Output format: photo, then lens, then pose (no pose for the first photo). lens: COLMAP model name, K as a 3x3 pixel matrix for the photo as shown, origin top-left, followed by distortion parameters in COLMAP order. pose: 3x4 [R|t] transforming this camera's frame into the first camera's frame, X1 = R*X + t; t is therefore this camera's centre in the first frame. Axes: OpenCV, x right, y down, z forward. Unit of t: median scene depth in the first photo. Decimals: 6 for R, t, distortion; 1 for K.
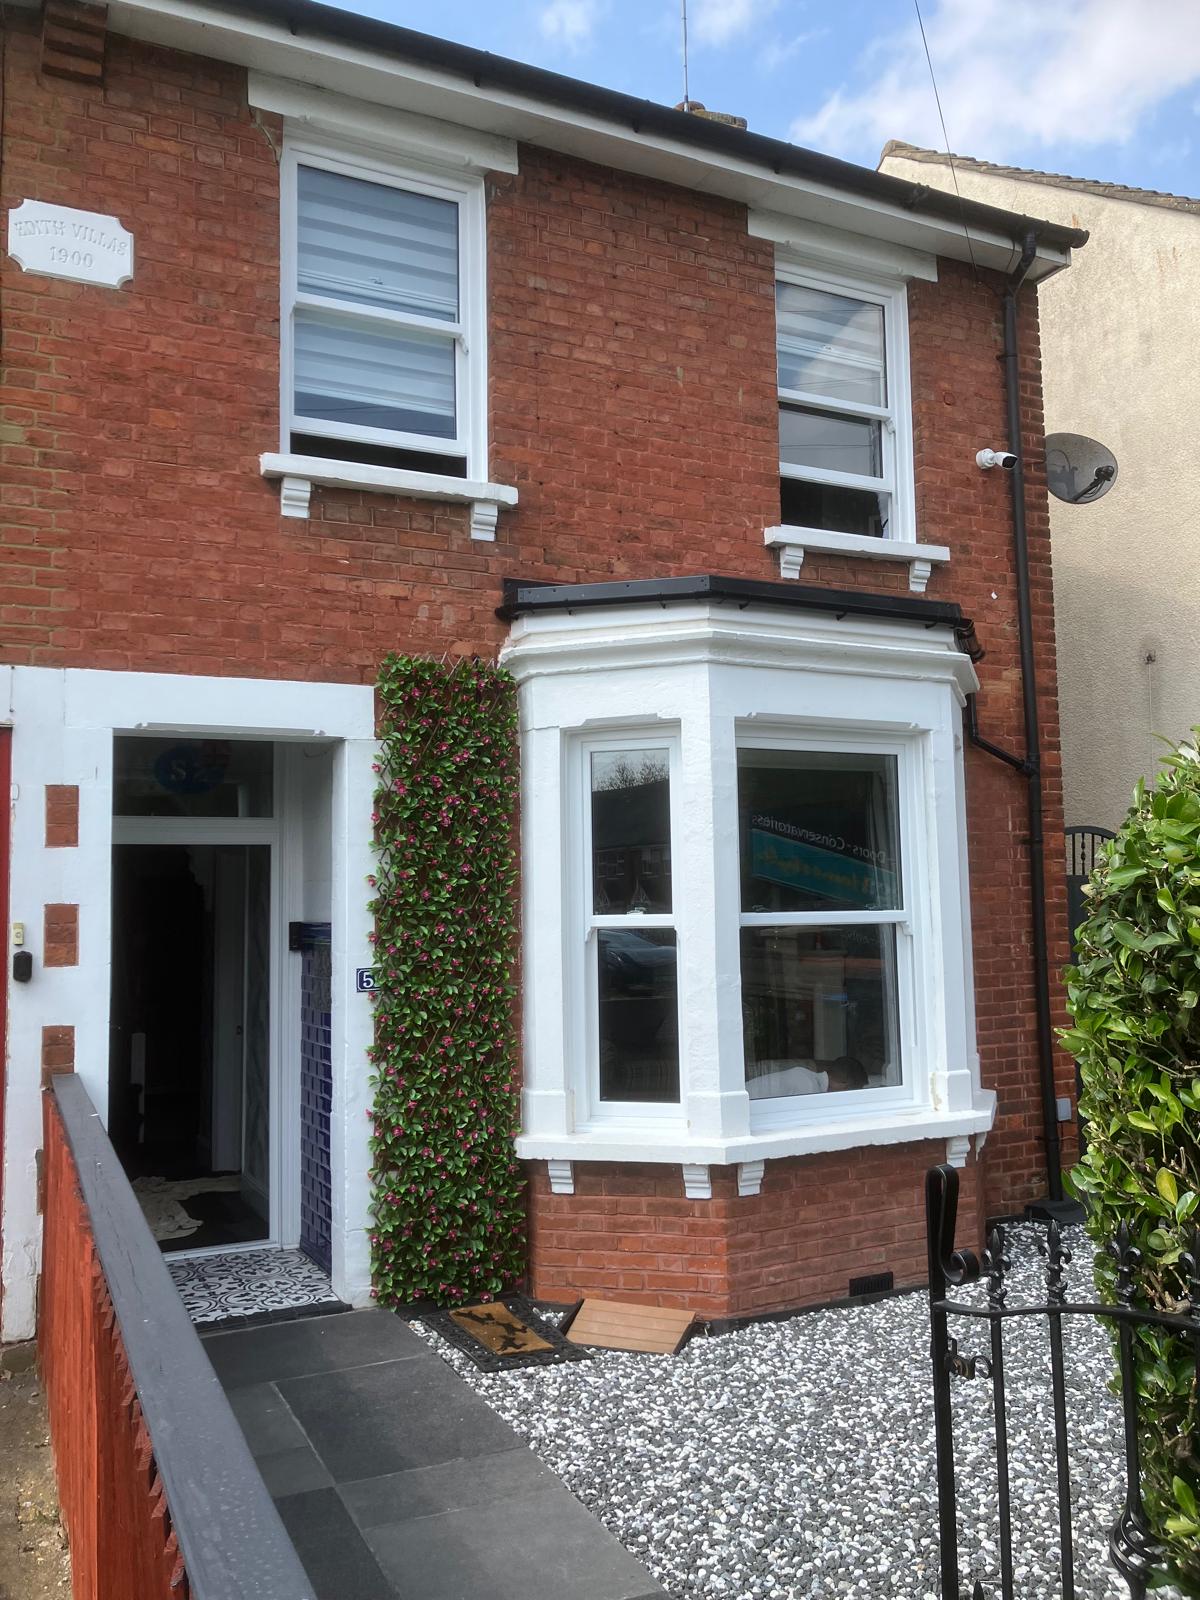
lens RADIAL K [[1192.5, 0, 600.0], [0, 1192.5, 800.0], [0, 0, 1]] dist [0.001954, -0.001609]
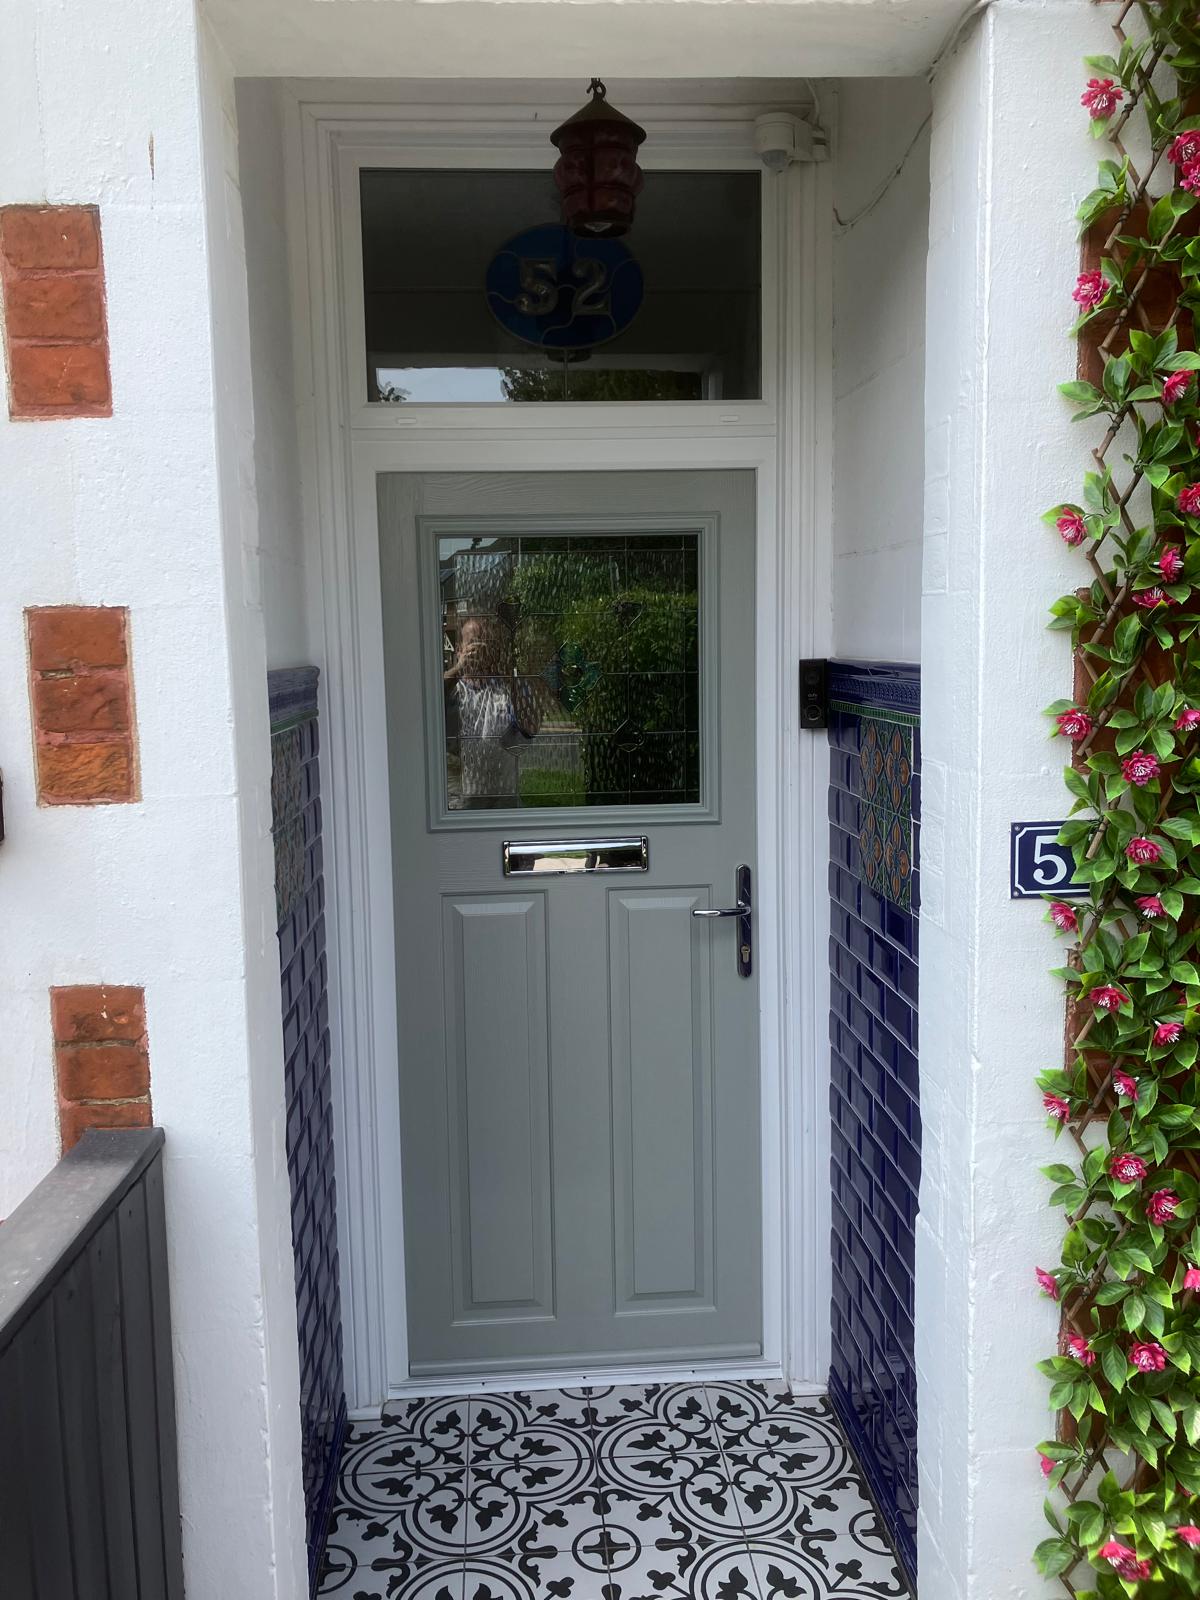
lens RADIAL K [[1628.0, 0, 600.0], [0, 1628.0, 800.0], [0, 0, 1]] dist [-0.006536, 0.004081]
pose [[0.928386, 0.042348, -0.369196, -0.148852], [0.033391, 0.979961, 0.196370, 0.051881], [0.370114, -0.194635, 0.908368, 0.589302]]
